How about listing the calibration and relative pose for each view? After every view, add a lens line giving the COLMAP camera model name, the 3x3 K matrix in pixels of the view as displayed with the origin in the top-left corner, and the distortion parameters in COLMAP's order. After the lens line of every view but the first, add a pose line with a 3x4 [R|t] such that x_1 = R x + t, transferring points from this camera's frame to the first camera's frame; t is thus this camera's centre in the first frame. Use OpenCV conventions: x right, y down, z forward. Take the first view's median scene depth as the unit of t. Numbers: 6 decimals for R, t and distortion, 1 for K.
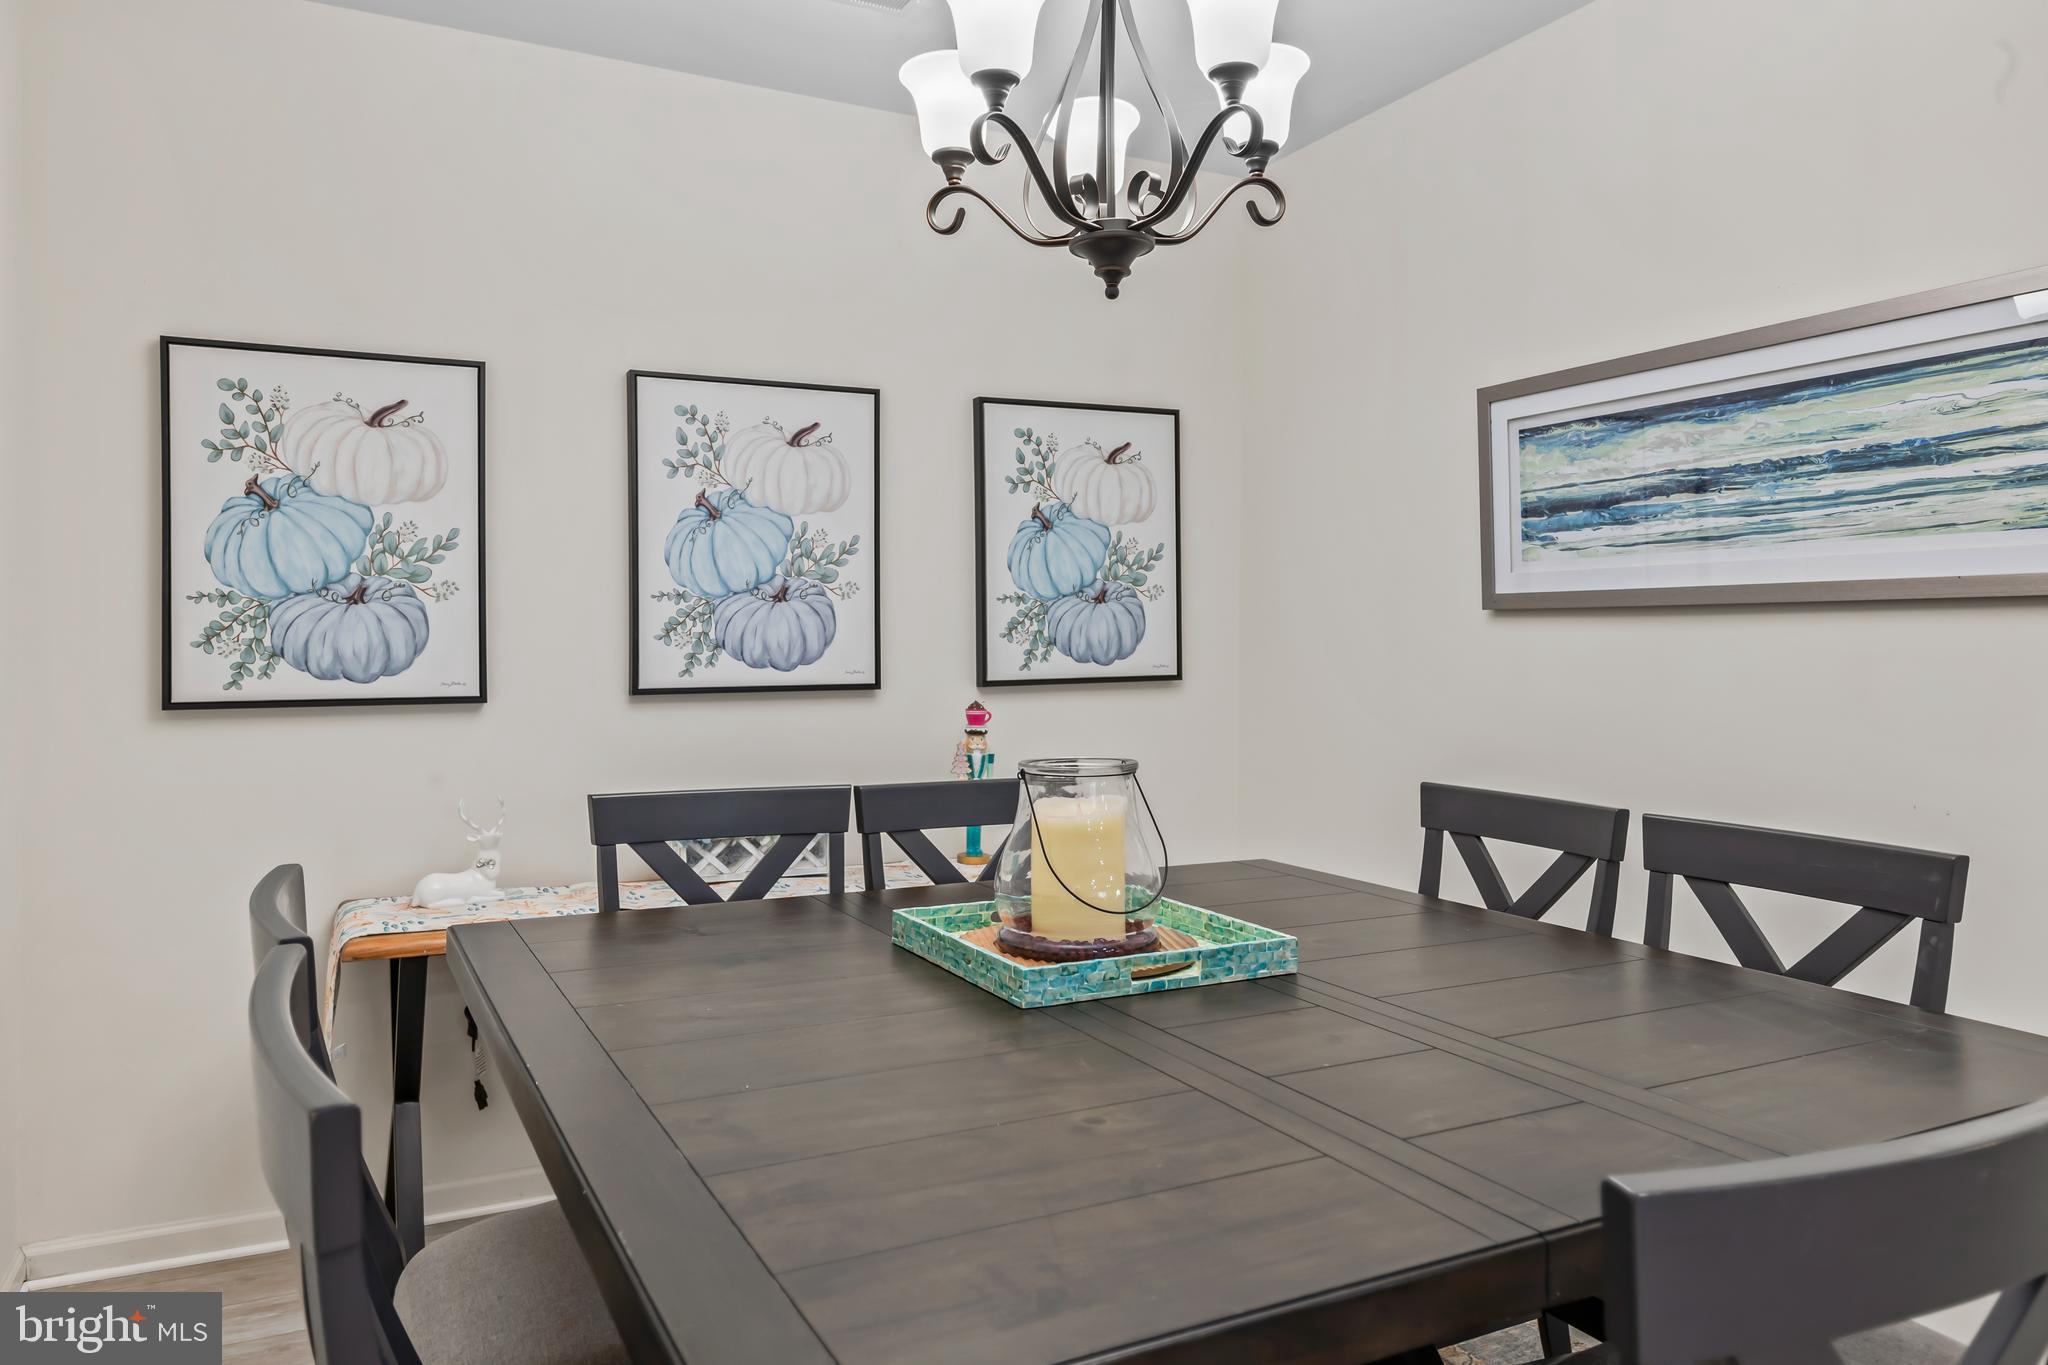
lens RADIAL K [[1390.0, 0, 1020.0], [0, 1390.0, 666.1], [0, 0, 1]] dist [-0.002679, 0.005976]
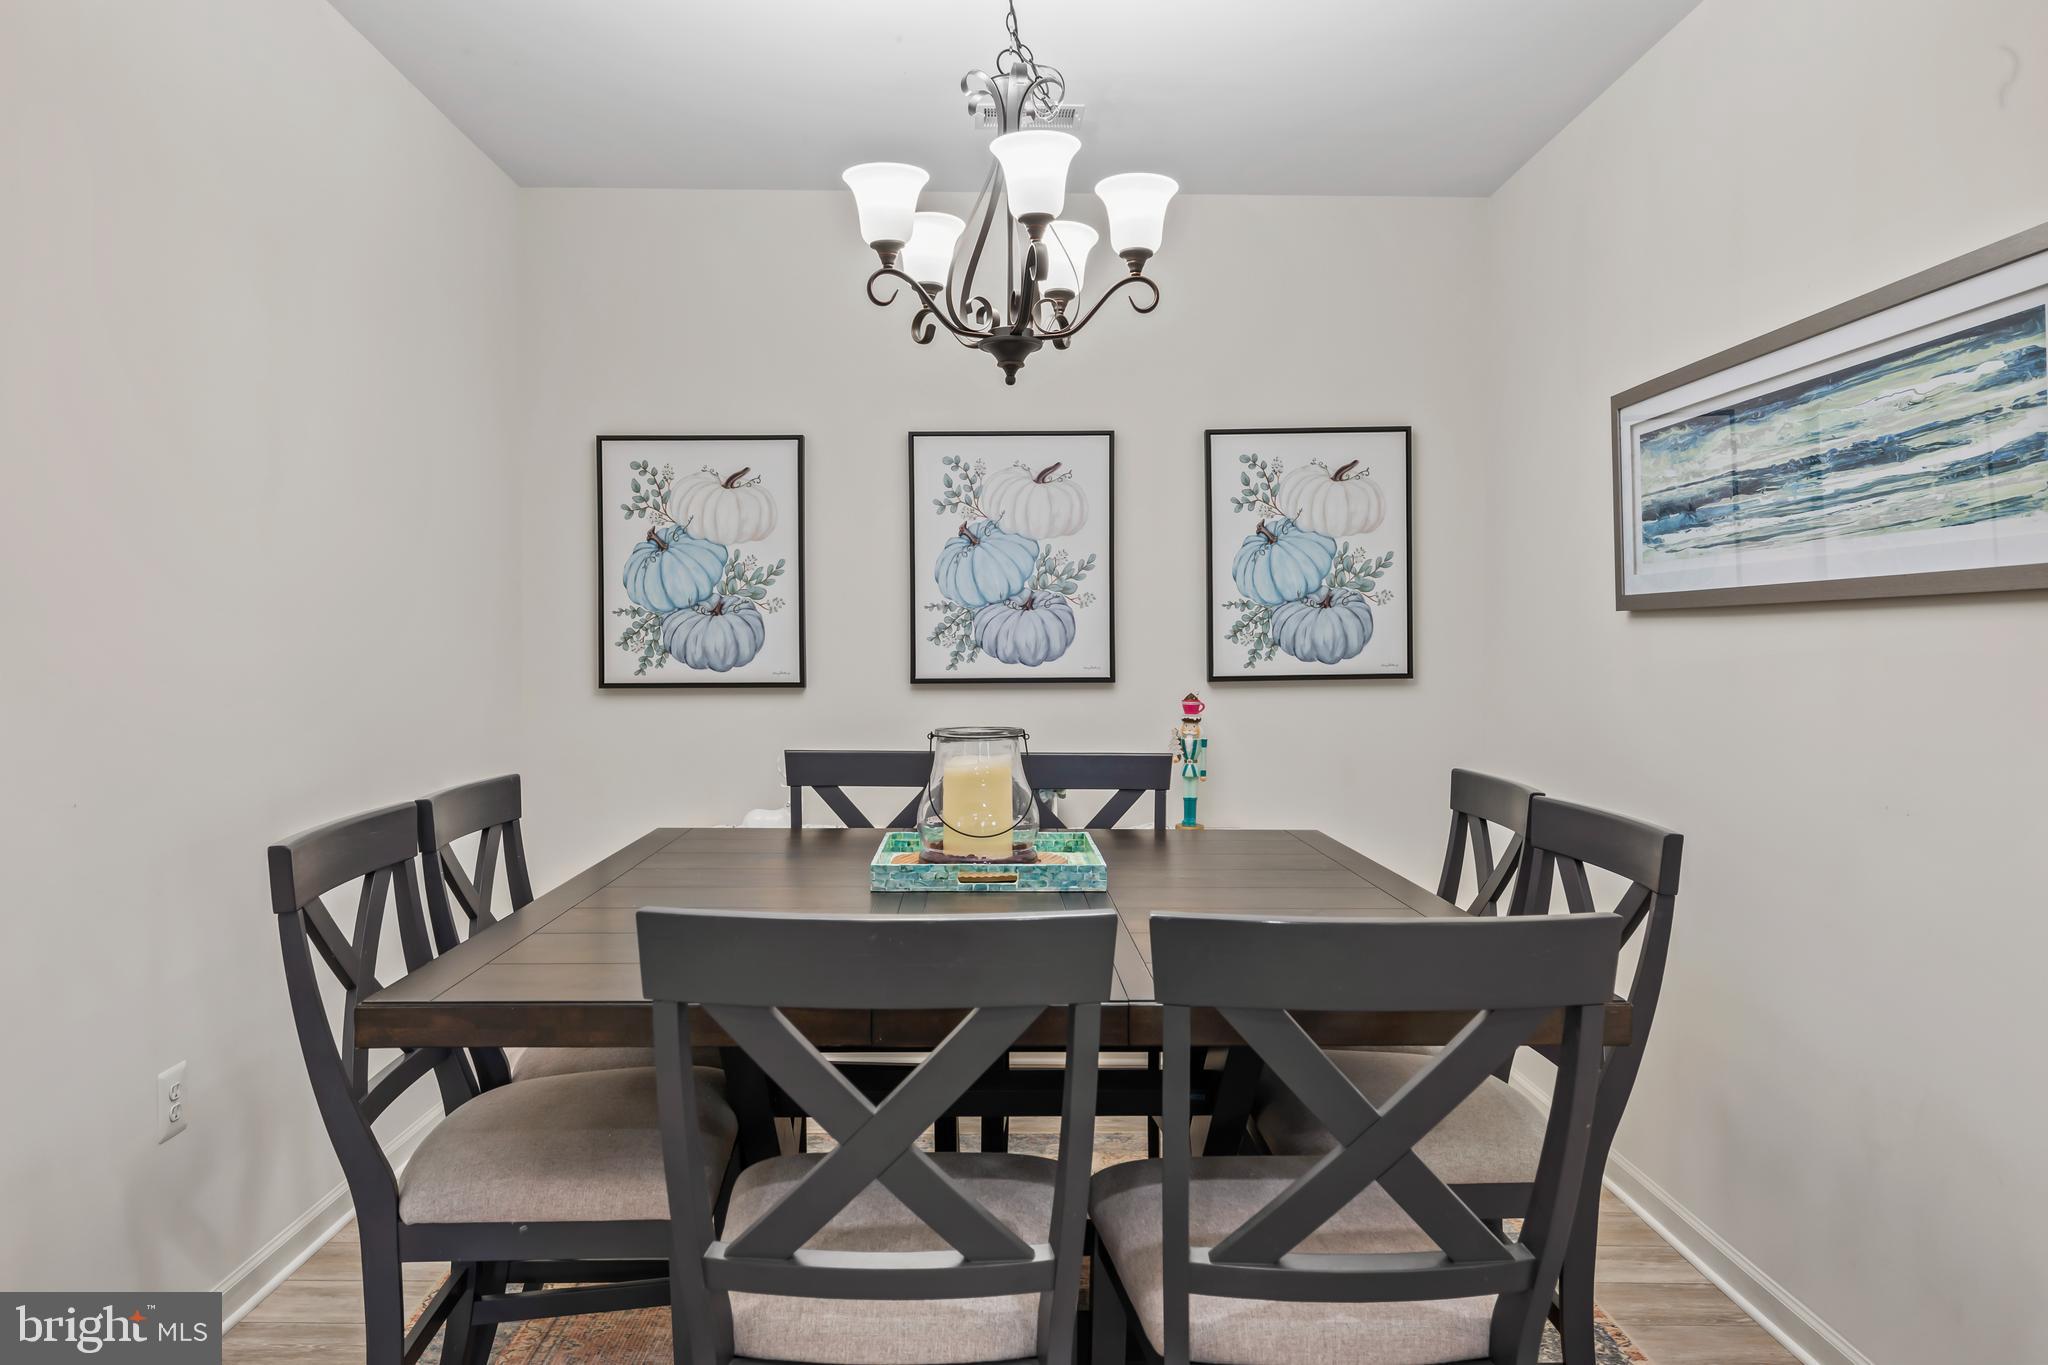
lens RADIAL K [[1390.0, 0, 1020.8], [0, 1390.0, 696.6], [0, 0, 1]] dist [-0.002679, 0.005976]
pose [[0.898944, 0.016787, -0.437742, 0.425122], [-0.008237, 0.999737, 0.021423, 0.004899], [0.437986, -0.015652, 0.898845, -0.132325]]
